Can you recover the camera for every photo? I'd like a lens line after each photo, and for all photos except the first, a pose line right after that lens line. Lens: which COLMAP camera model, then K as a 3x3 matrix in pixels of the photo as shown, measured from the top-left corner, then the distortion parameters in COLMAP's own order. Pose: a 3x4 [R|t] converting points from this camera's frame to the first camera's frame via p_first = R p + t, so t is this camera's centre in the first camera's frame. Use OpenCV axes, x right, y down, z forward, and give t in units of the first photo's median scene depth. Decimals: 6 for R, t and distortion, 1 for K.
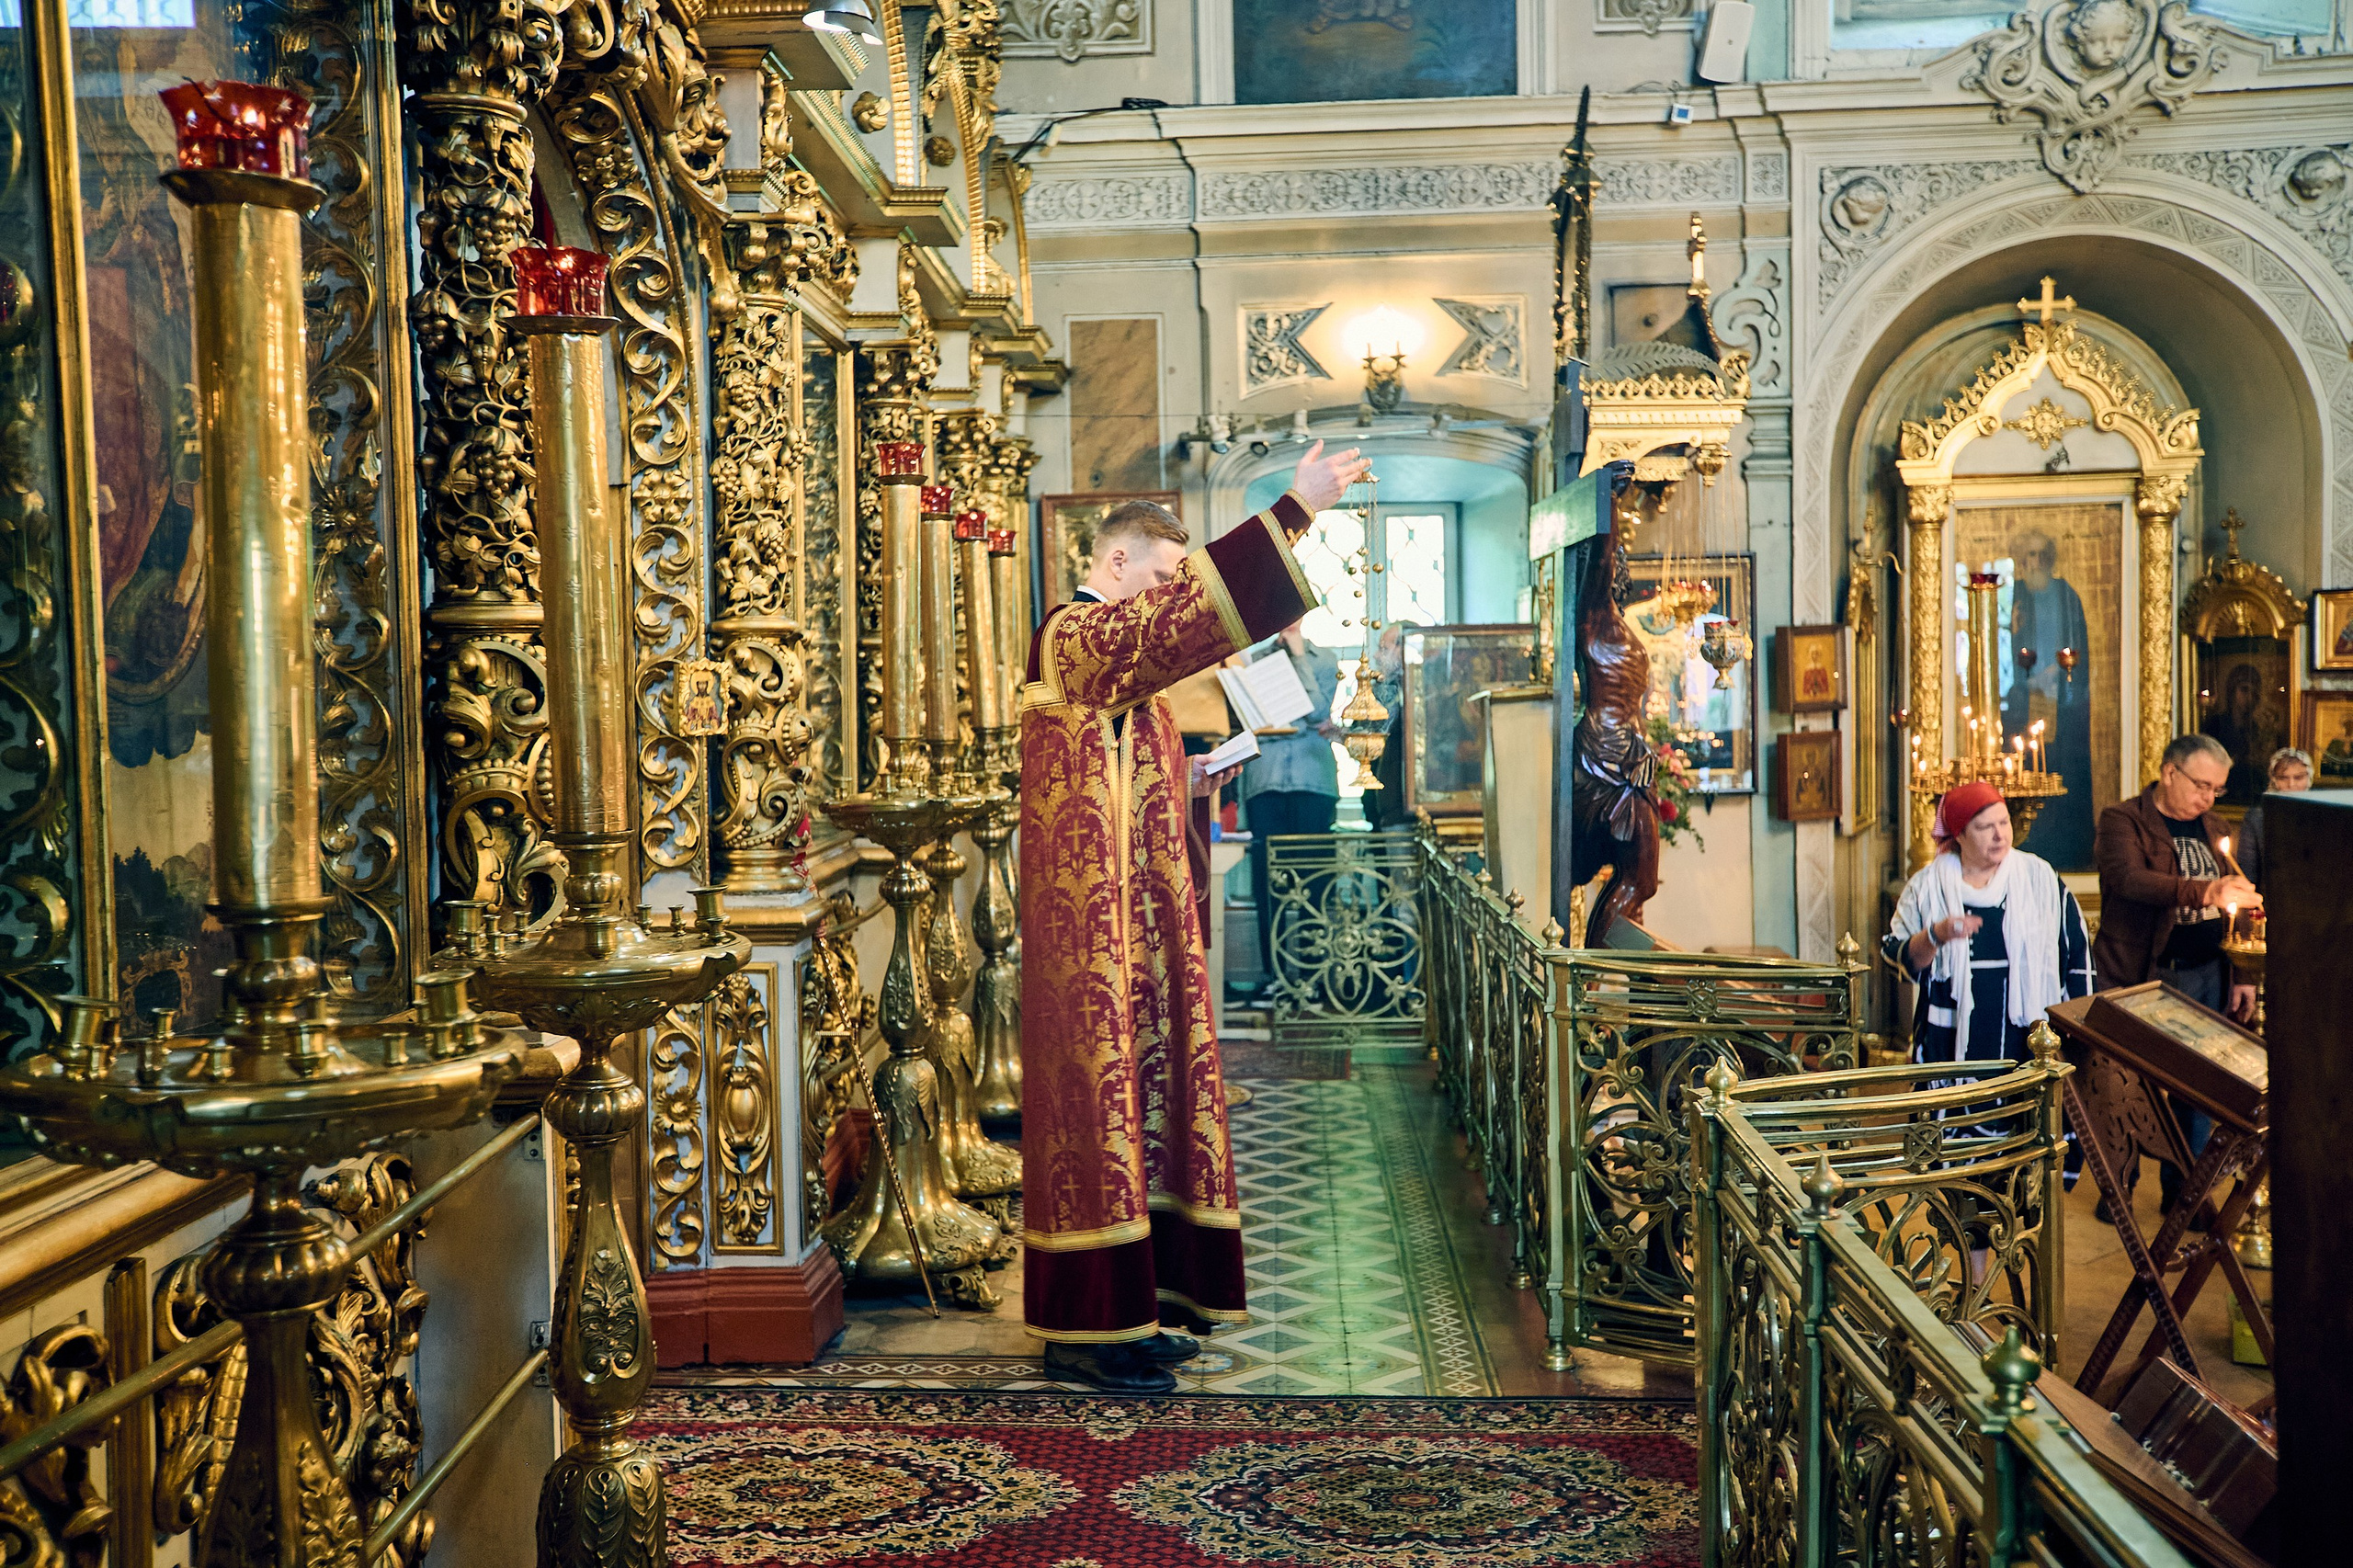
lens RADIAL K [[2254.8, 0, 1166.9], [0, 2254.8, 778.2], [0, 0, 1]] dist [0.017955, 0.129762]
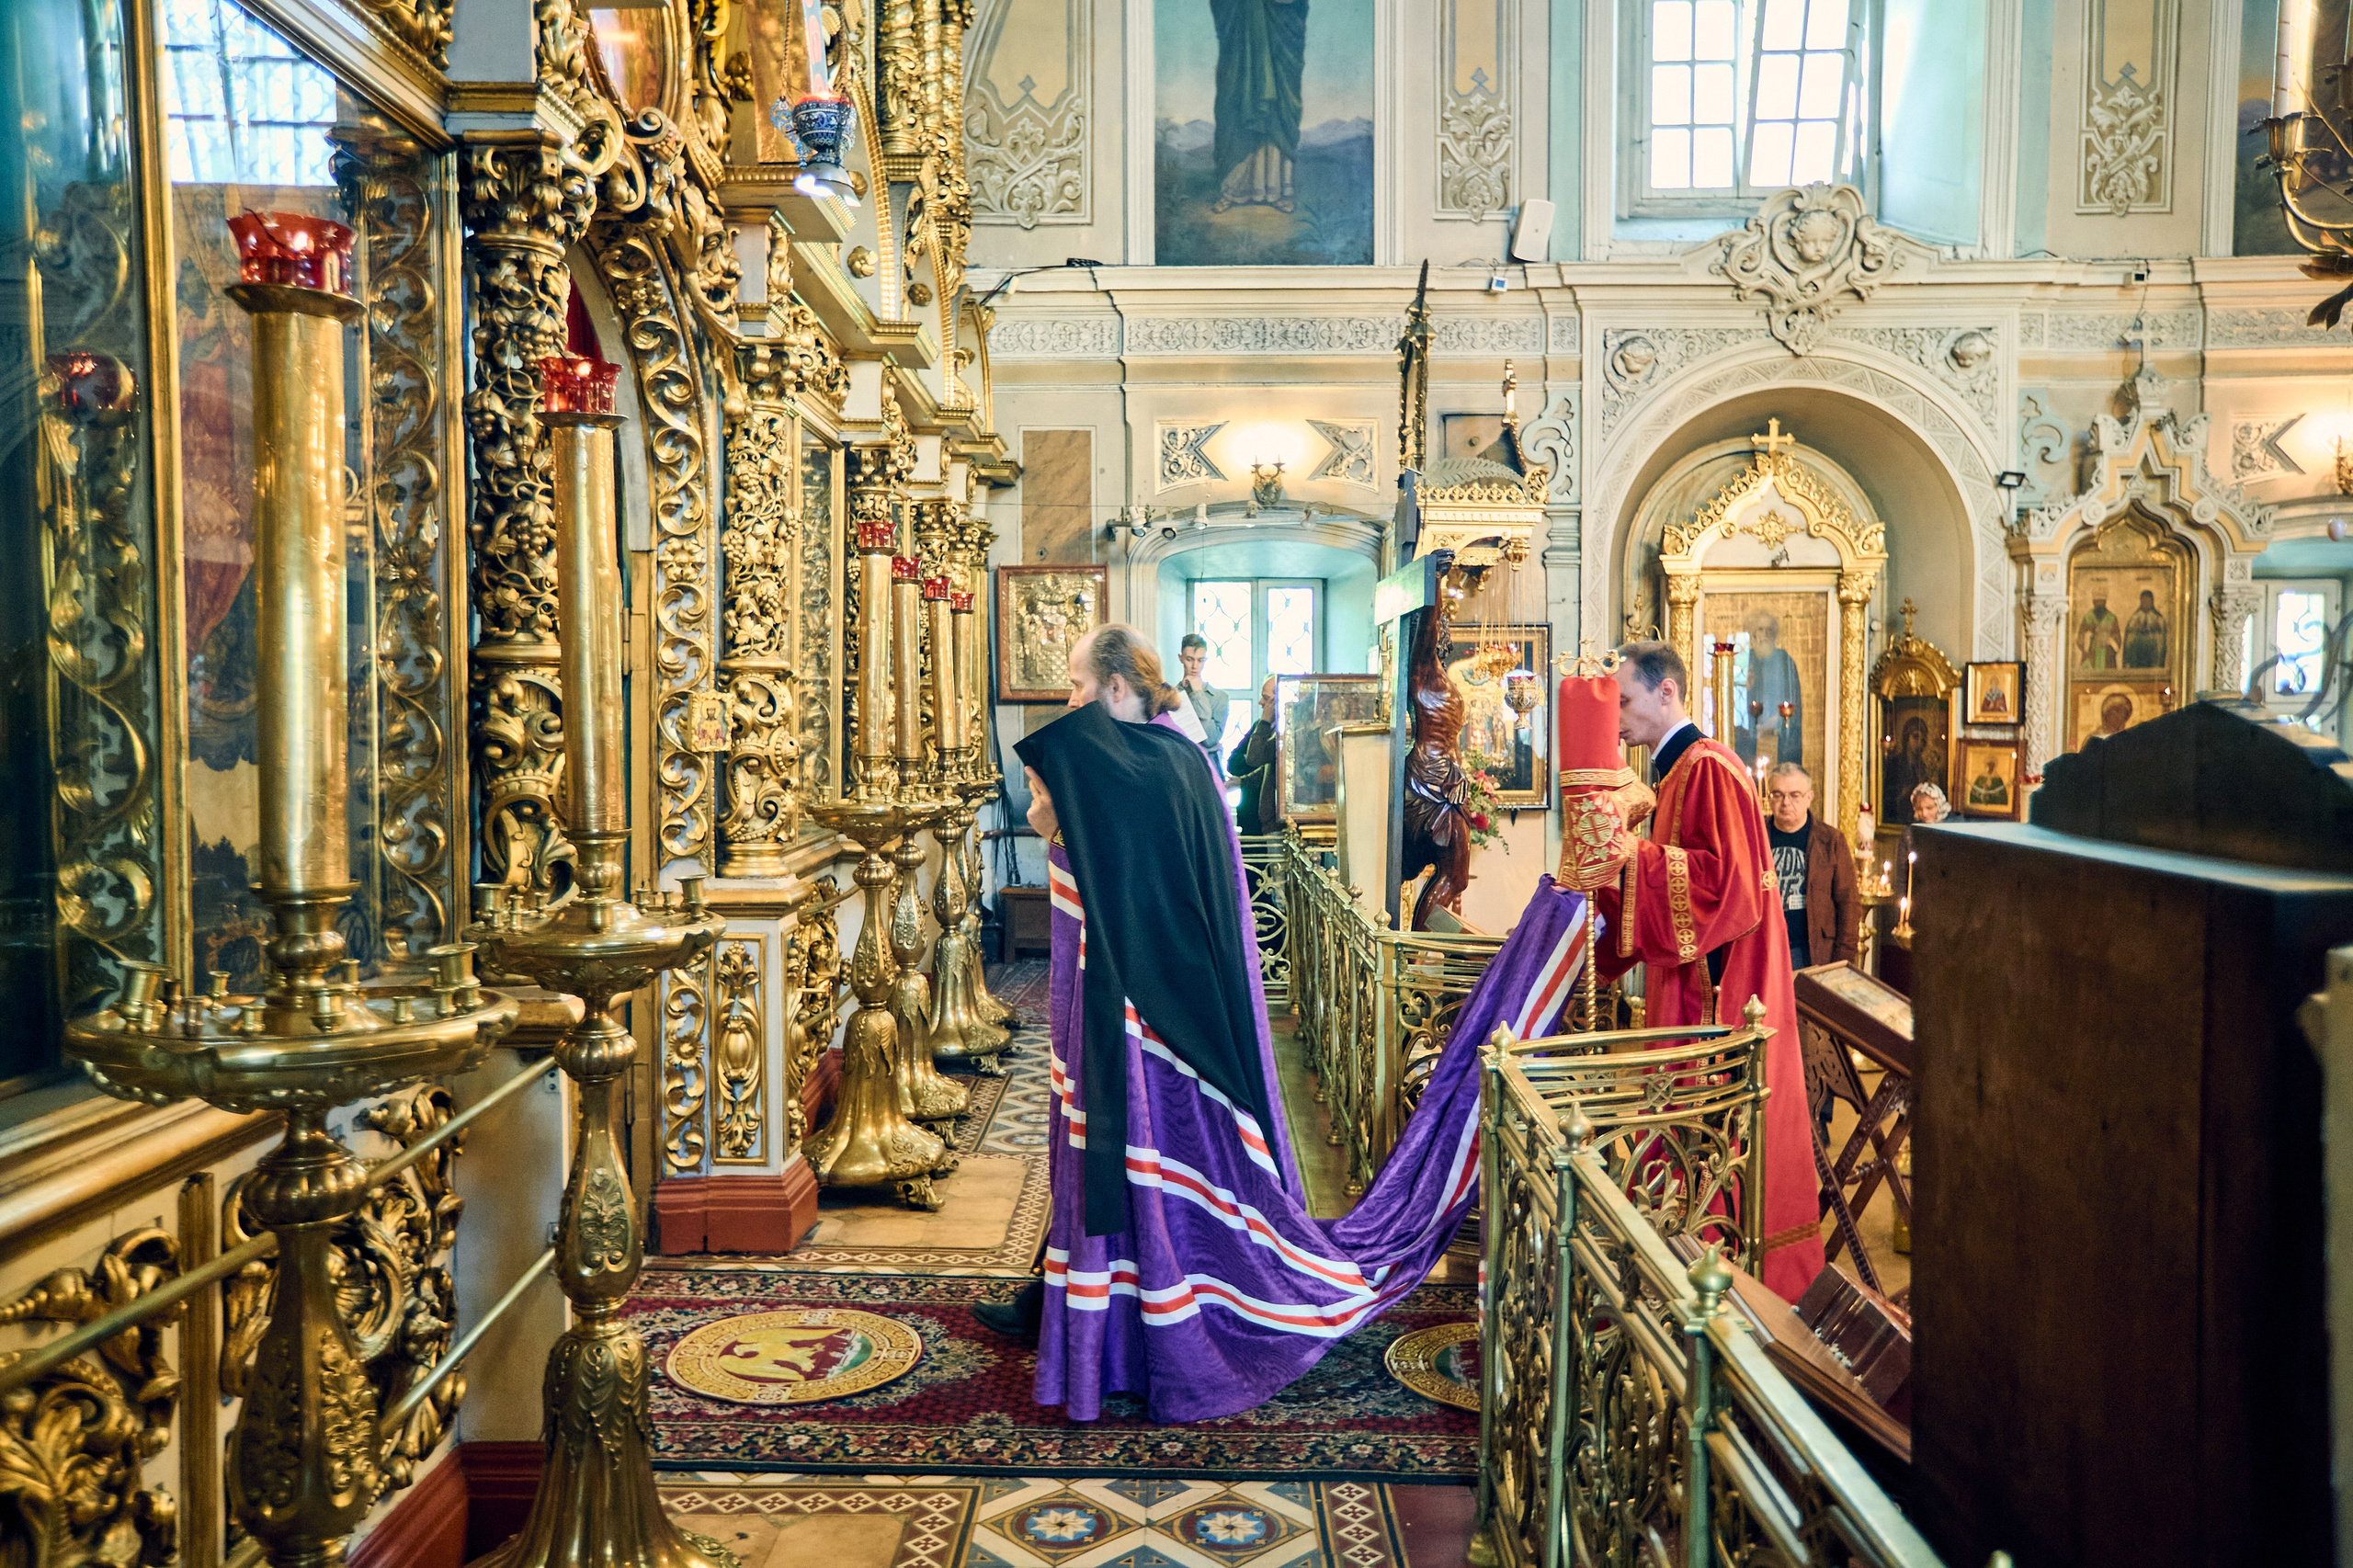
lens RADIAL K [[1752.4, 0, 1171.3], [0, 1752.4, 777.6], [0, 0, 1]] dist [-0.015444, 0.080298]
pose [[0.999104, 0.017696, 0.038457, 0.007448], [-0.017452, 0.999826, -0.006662, -0.001297], [-0.038568, 0.005985, 0.999238, 0.010406]]
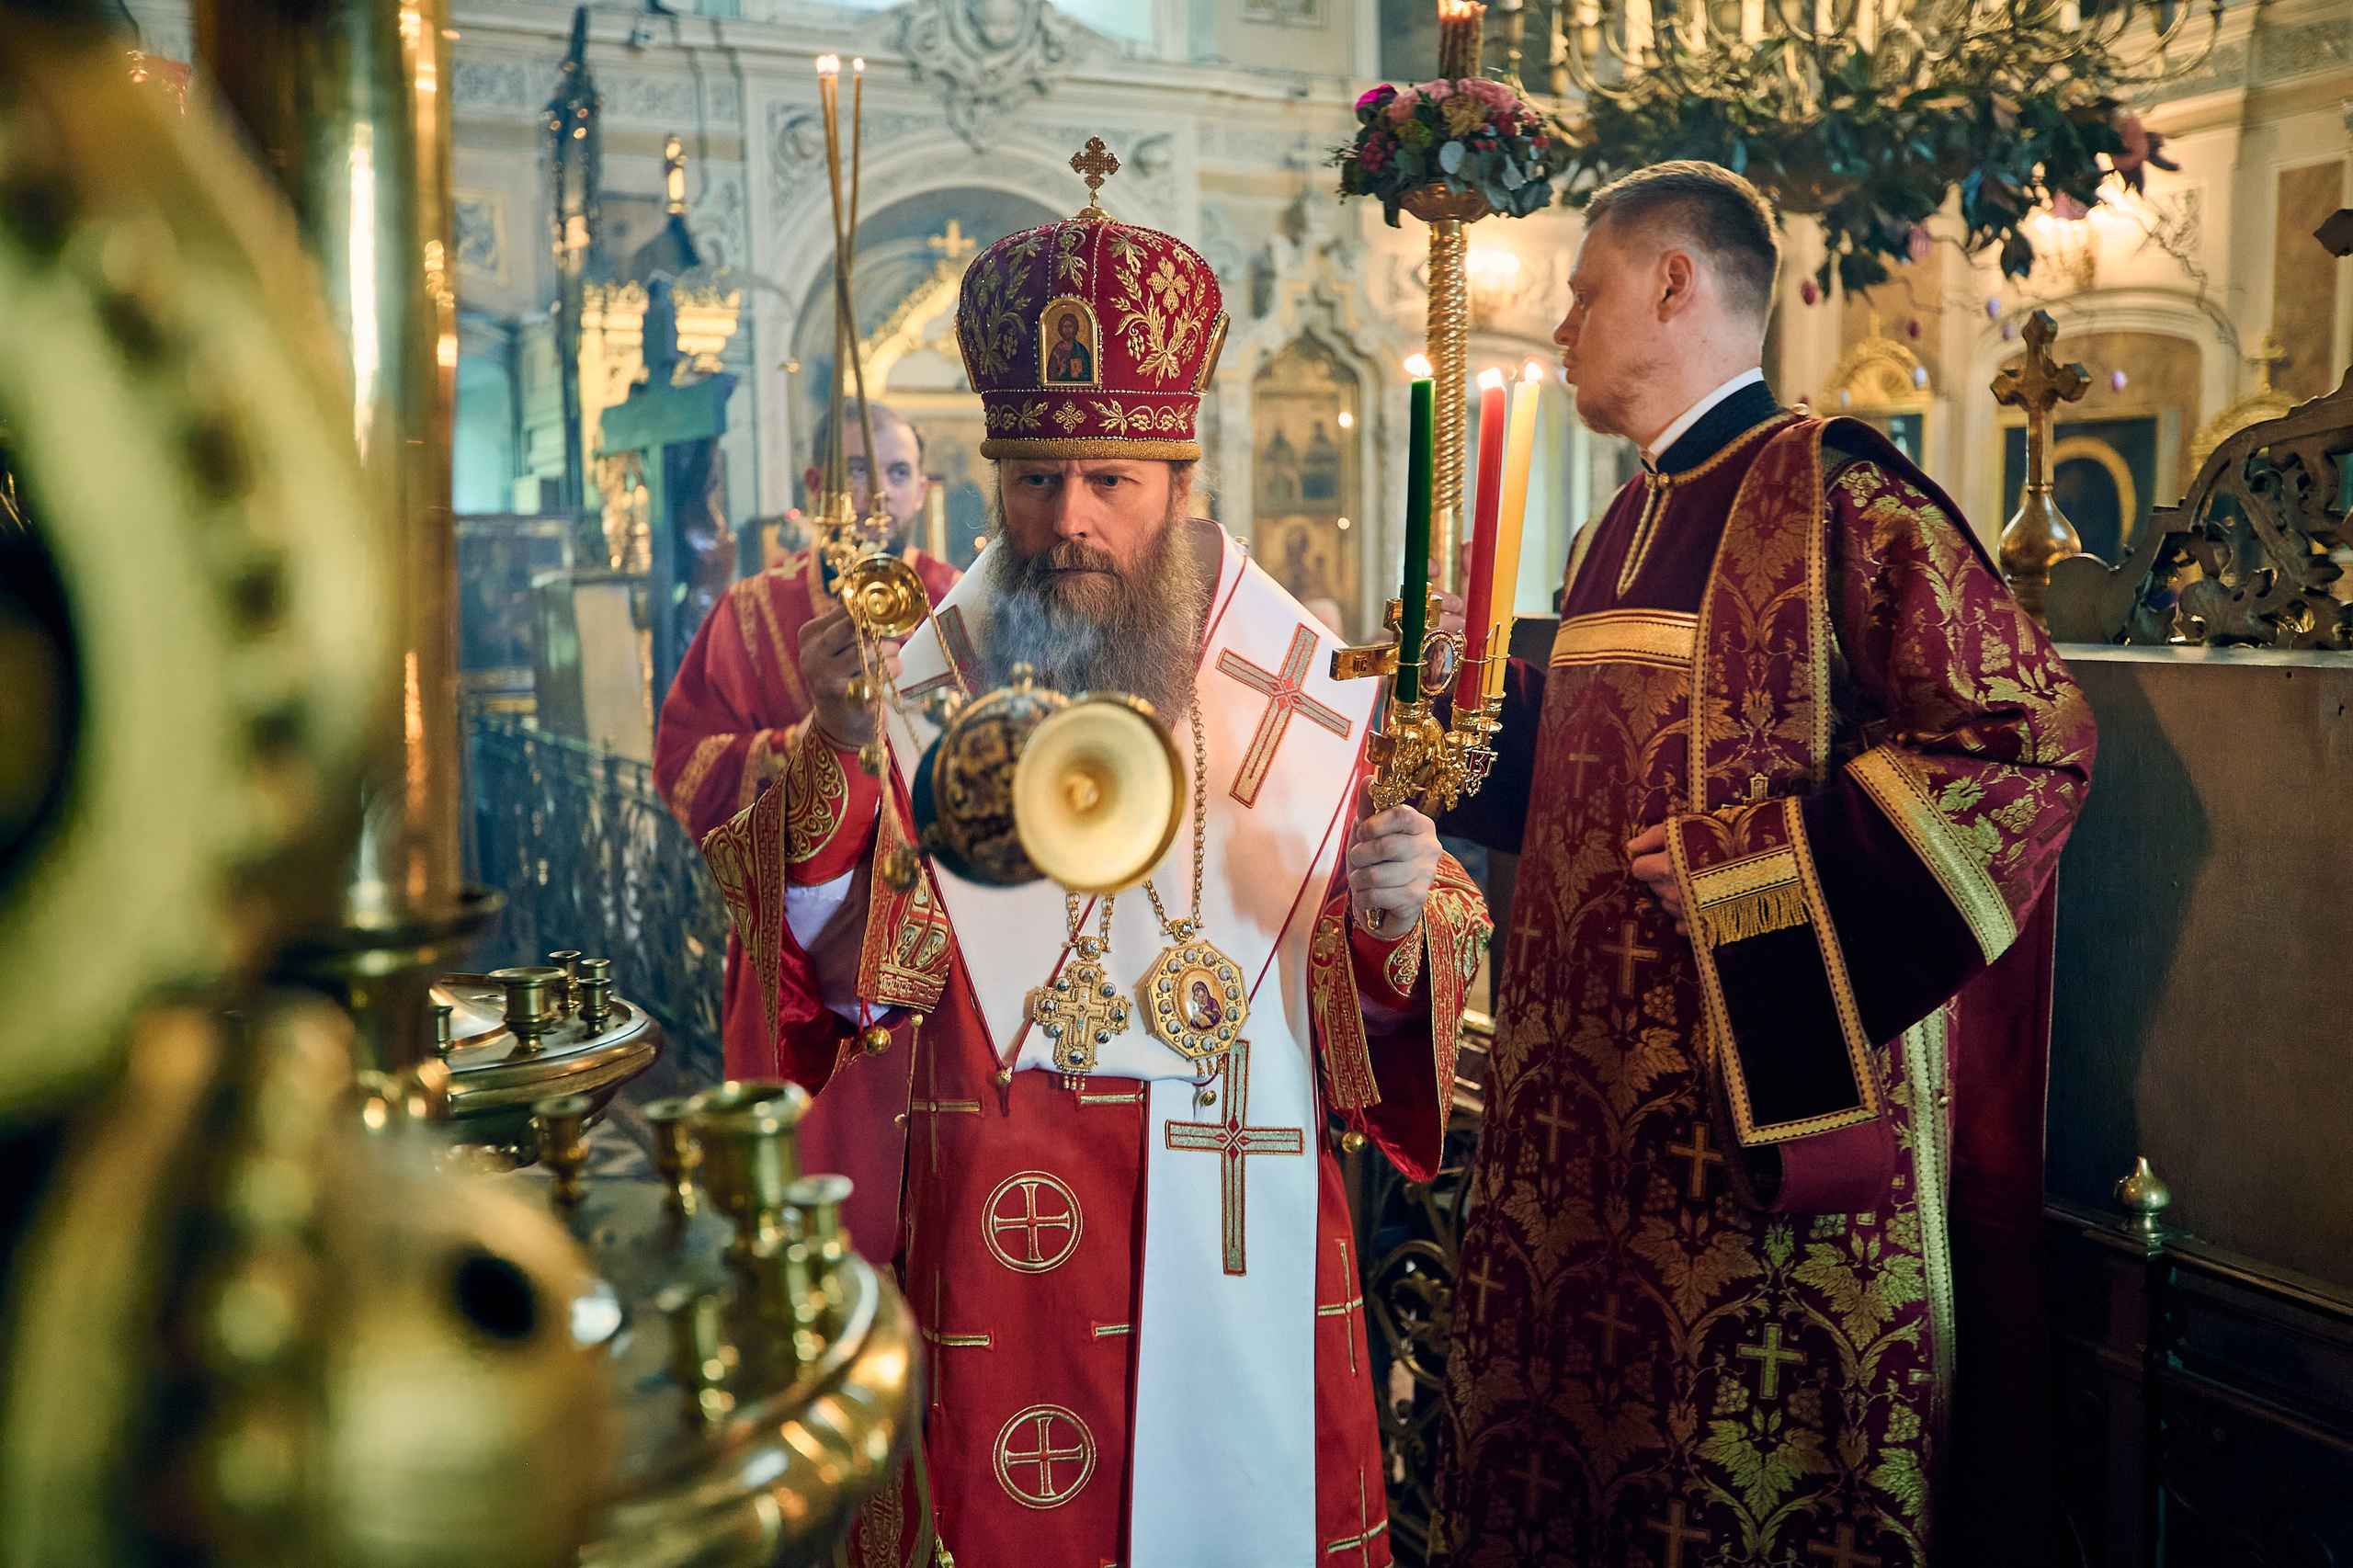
lens RADIAL K [[2254.8, 0, 1166.9], [0, 2254.8, 778.2], [0, 0, 1]] dist [0.017955, 0.129762]
pose [[0.866486, -0.047562, 0.496931, -0.130109], [0.024310, 0.998290, 0.053160, 0.007697], [-0.498609, -0.033982, 0.866161, -0.079442]]
